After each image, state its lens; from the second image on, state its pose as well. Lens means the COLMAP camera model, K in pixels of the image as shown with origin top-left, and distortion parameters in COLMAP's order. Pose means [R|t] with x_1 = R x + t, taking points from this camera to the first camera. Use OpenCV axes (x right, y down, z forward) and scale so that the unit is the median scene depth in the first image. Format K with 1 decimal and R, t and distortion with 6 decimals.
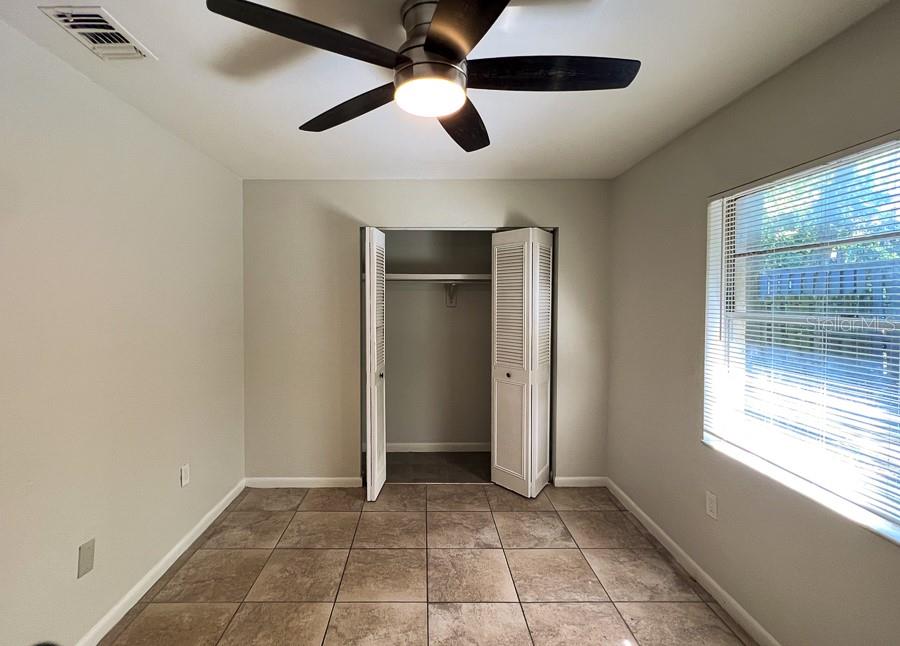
lens RADIAL K [[442.0, 0, 450.0], [0, 442.0, 323.0], [0, 0, 1]] dist [-0.000180, -0.000527]
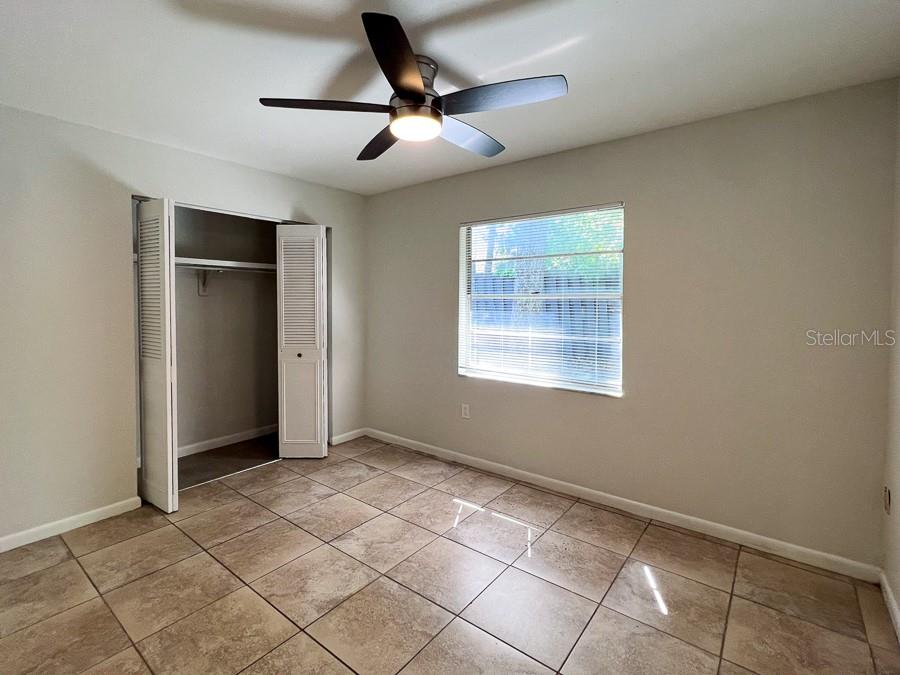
lens RADIAL K [[421.4, 0, 450.0], [0, 421.4, 337.5], [0, 0, 1]] dist [0.002885, 0.000339]
pose [[0.626596, -0.070575, 0.776142, -0.482114], [0.046809, 0.997501, 0.052914, 0.037026], [-0.777937, 0.003175, 0.628334, 0.036671]]
